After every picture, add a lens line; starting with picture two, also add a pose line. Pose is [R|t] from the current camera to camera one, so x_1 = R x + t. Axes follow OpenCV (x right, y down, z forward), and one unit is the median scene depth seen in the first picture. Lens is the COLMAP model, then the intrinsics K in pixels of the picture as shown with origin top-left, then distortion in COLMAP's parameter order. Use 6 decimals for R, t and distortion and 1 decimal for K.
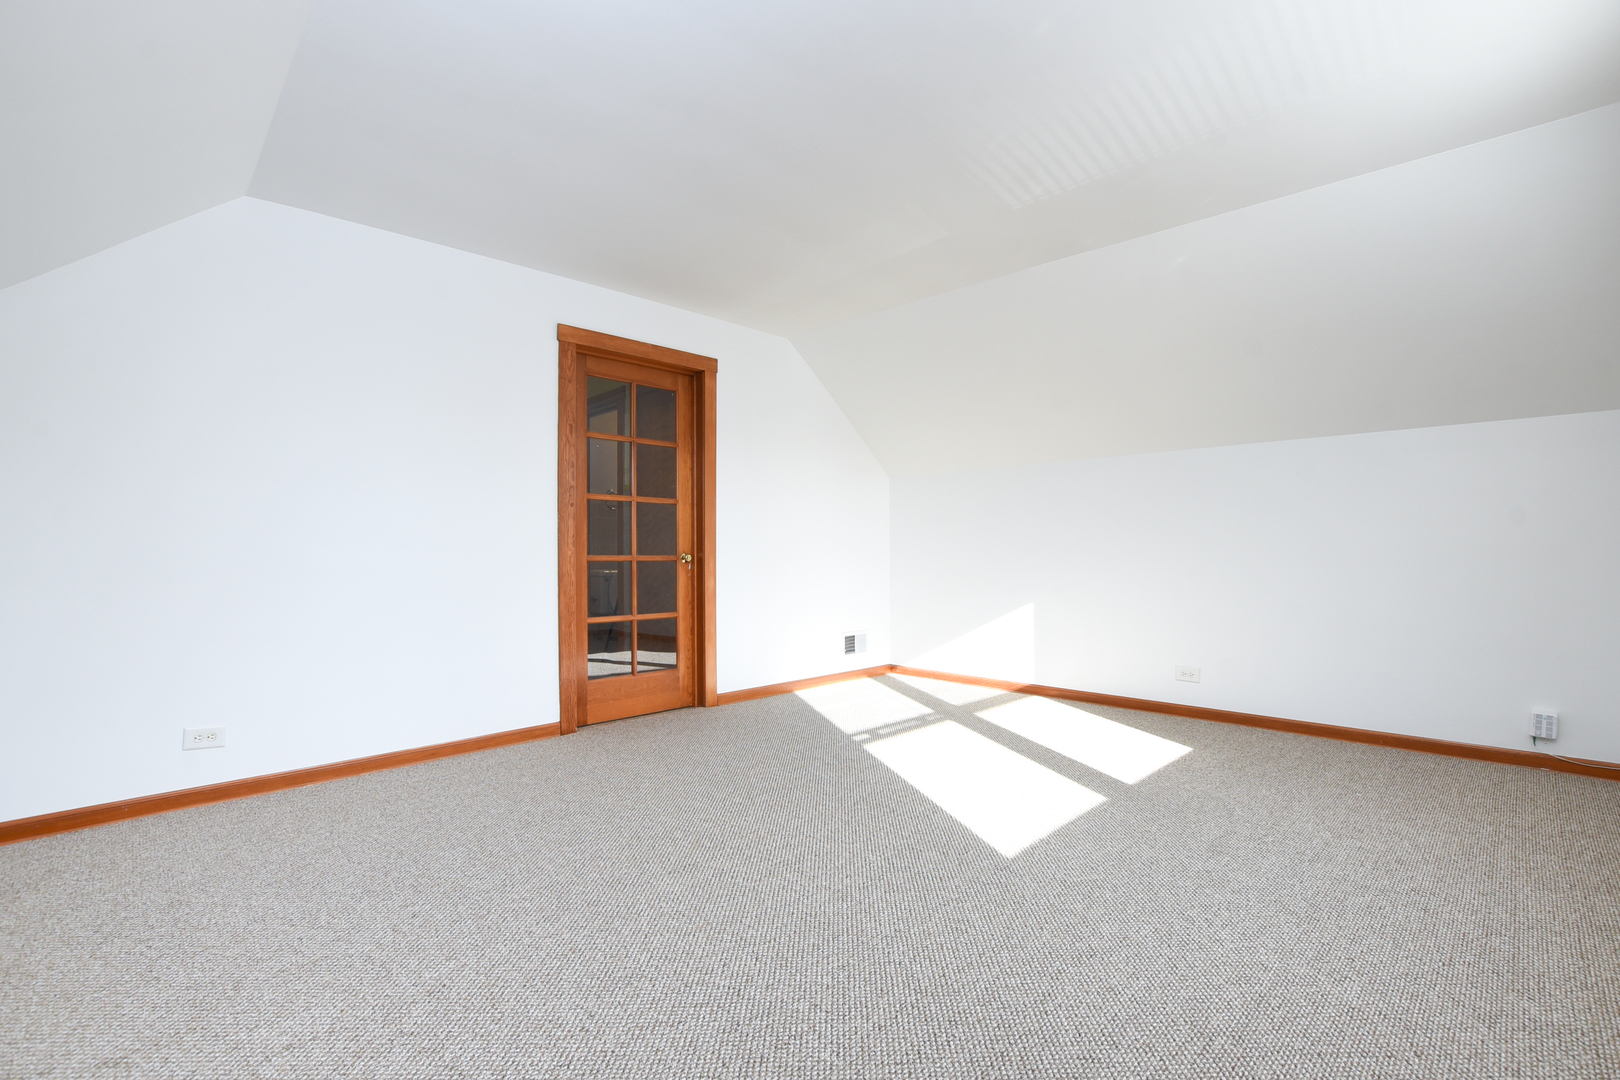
lens RADIAL K [[723.0, 0, 800.0], [0, 723.0, 543.5], [0, 0, 1]] dist [-0.035845, 0.004237]
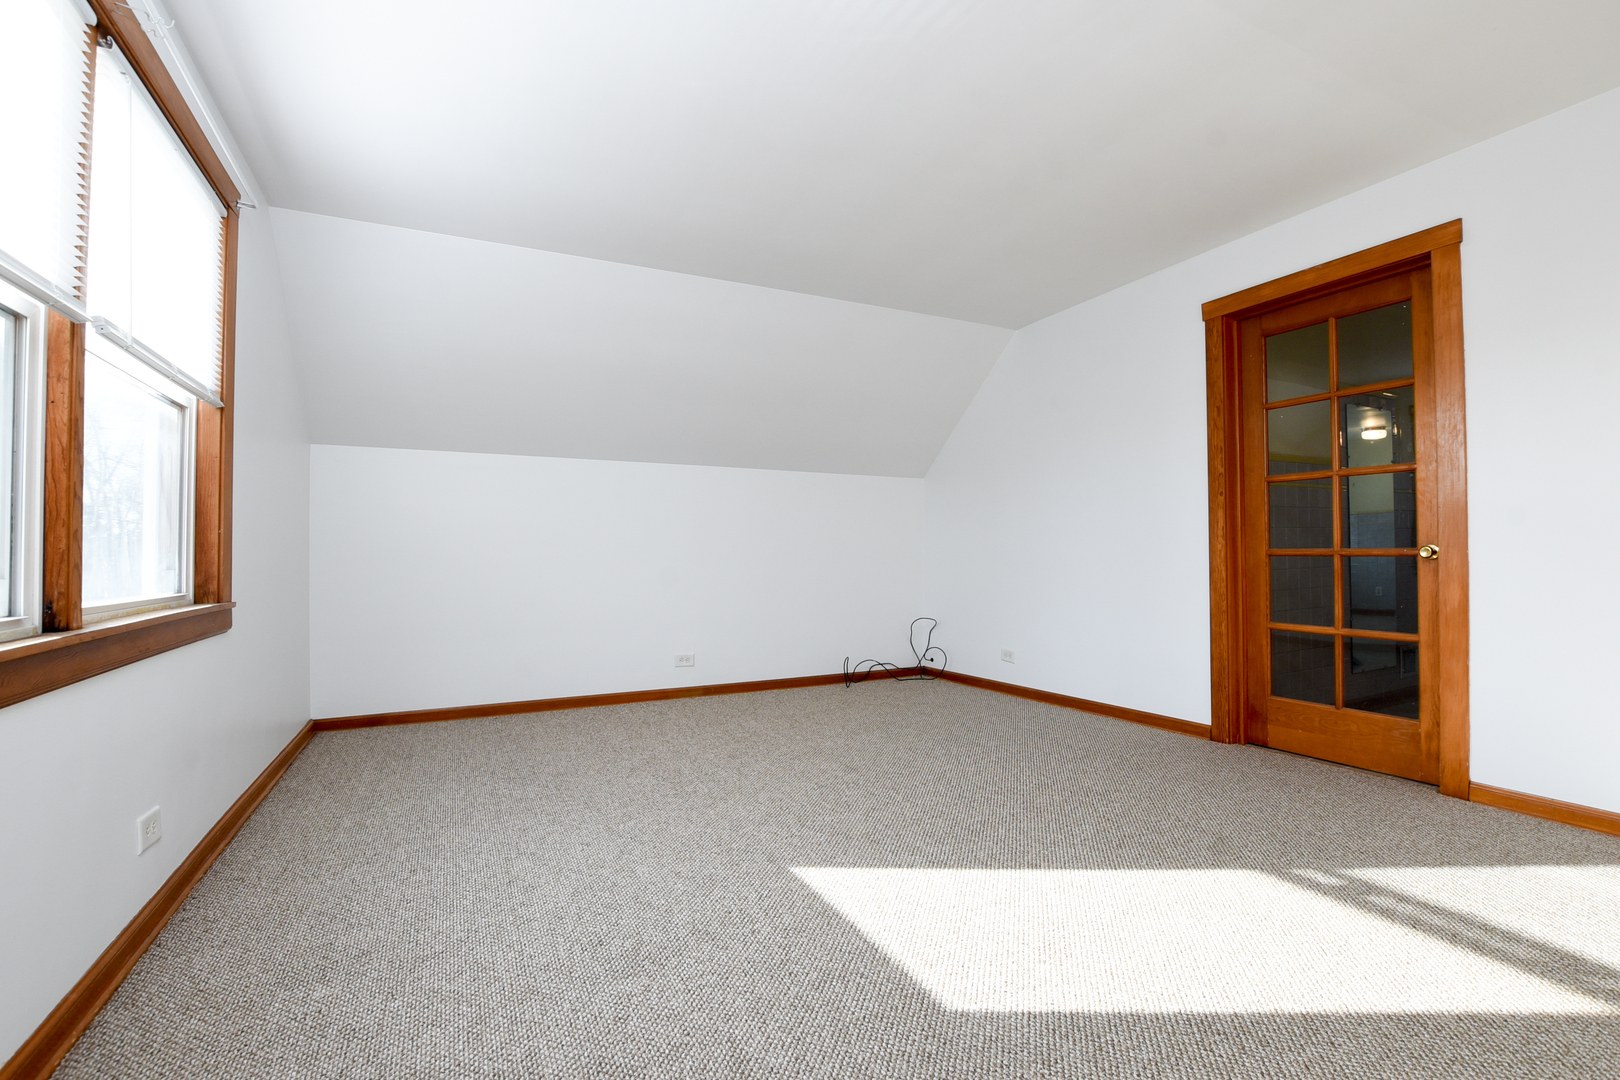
lens RADIAL K [[723.0, 0, 817.2], [0, 723.0, 543.2], [0, 0, 1]] dist [-0.035845, 0.004237]
pose [[-0.295637, -0.007479, -0.955271, 0.702749], [0.017841, 0.999752, -0.013349, 0.012194], [0.955134, -0.020990, -0.295430, 0.778495]]
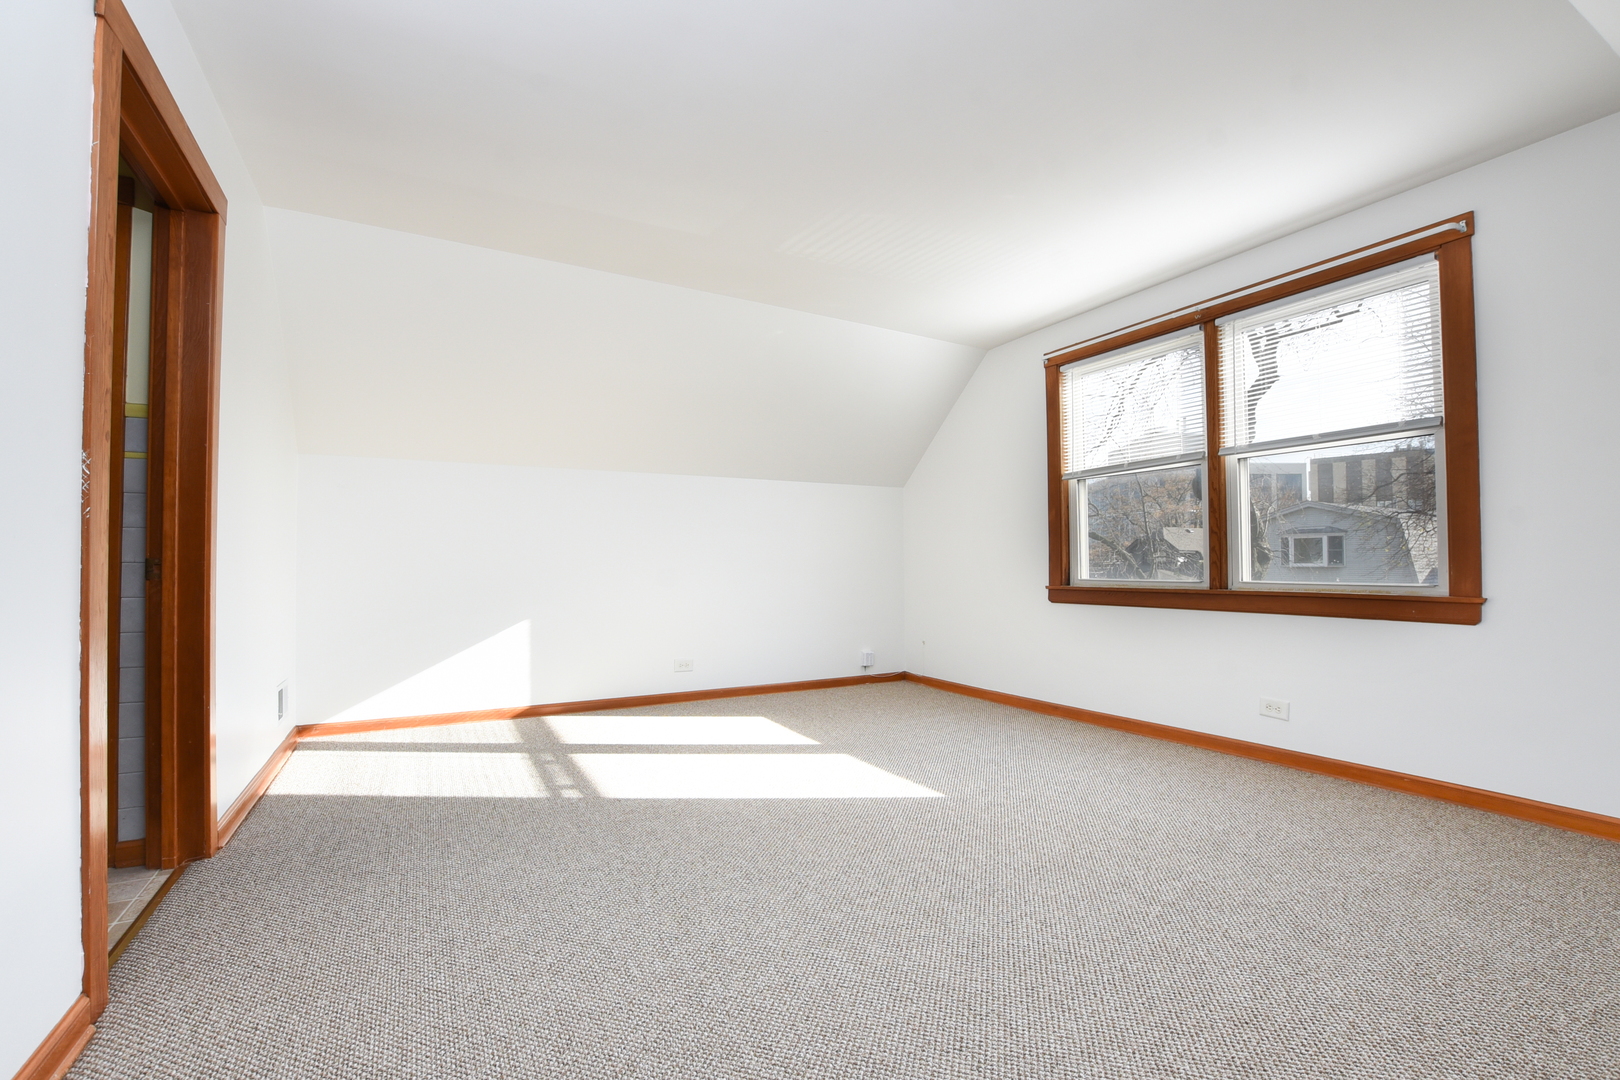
lens RADIAL K [[723.0, 0, 815.7], [0, 723.0, 537.8], [0, 0, 1]] dist [-0.035845, 0.004237]
pose [[0.275939, 0.030146, 0.960702, -0.596085], [0.000016, 0.999508, -0.031369, 0.010061], [-0.961175, 0.008671, 0.275802, 0.502953]]
